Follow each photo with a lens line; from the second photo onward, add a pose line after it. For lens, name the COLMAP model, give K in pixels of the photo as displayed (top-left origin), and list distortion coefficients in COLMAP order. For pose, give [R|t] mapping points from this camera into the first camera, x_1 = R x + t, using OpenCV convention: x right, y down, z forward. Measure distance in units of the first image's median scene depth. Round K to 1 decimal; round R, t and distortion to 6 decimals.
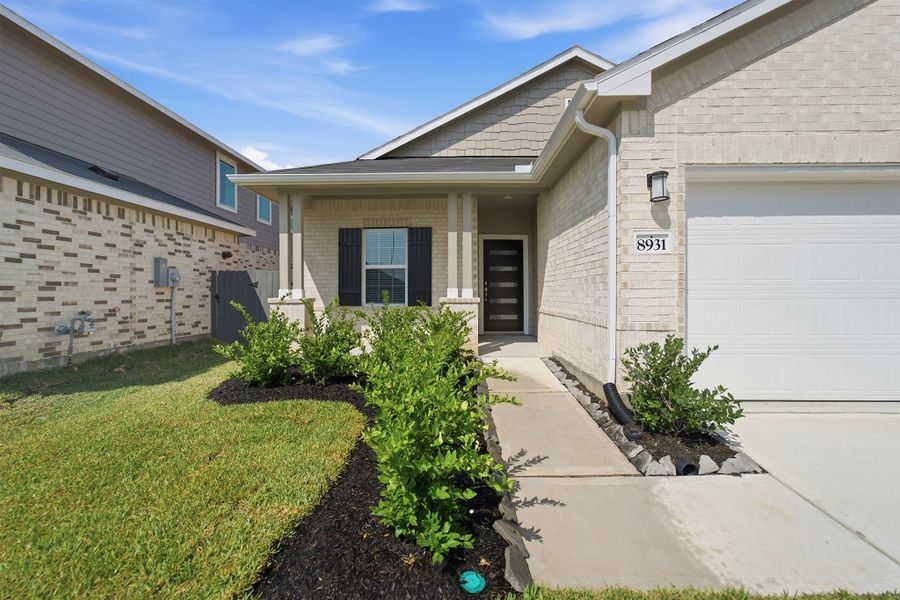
lens RADIAL K [[373.0, 0, 449.1], [0, 373.0, 294.4], [0, 0, 1]] dist [-0.022237, 0.009200]
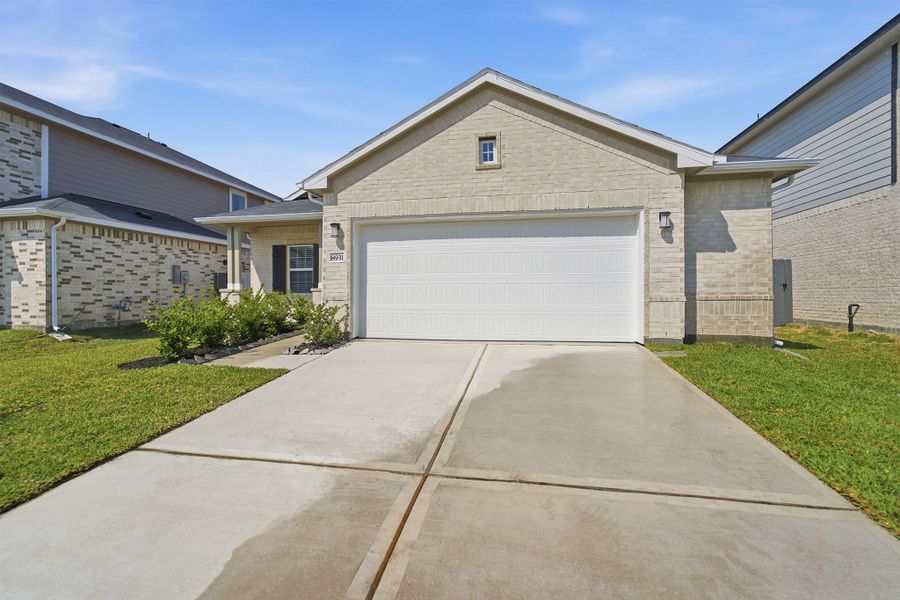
lens RADIAL K [[381.1, 0, 452.3], [0, 381.1, 291.5], [0, 0, 1]] dist [-0.059832, 0.034184]
pose [[0.988155, -0.001560, -0.153449, 0.790777], [0.000334, 0.999968, -0.008021, 0.034080], [0.153457, 0.007874, 0.988124, -0.503978]]
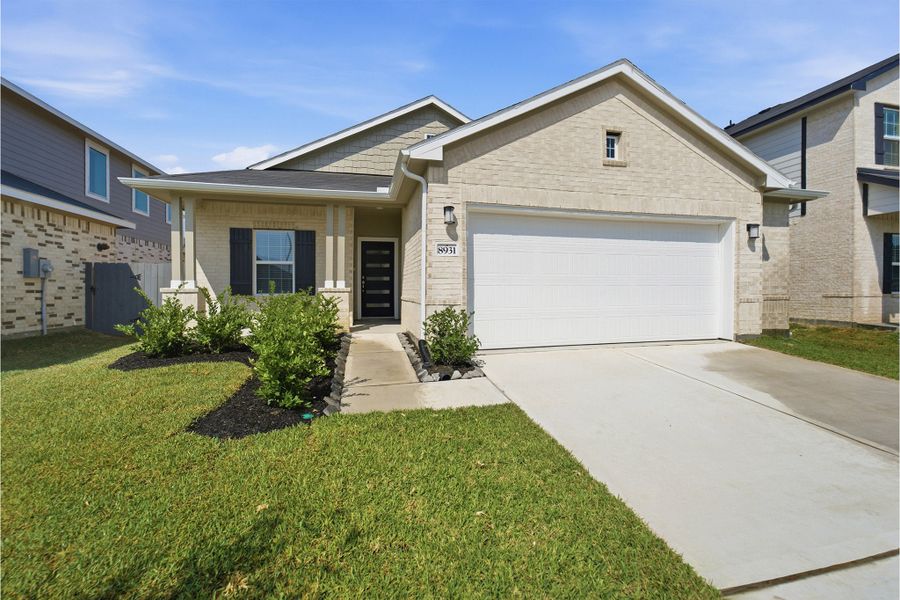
lens RADIAL K [[373.0, 0, 449.1], [0, 373.0, 294.4], [0, 0, 1]] dist [-0.022237, 0.009200]
pose [[0.967629, -0.001675, 0.252371, 0.079071], [-0.000009, 0.999978, 0.006672, 0.022392], [-0.252377, -0.006458, 0.967607, -0.306465]]
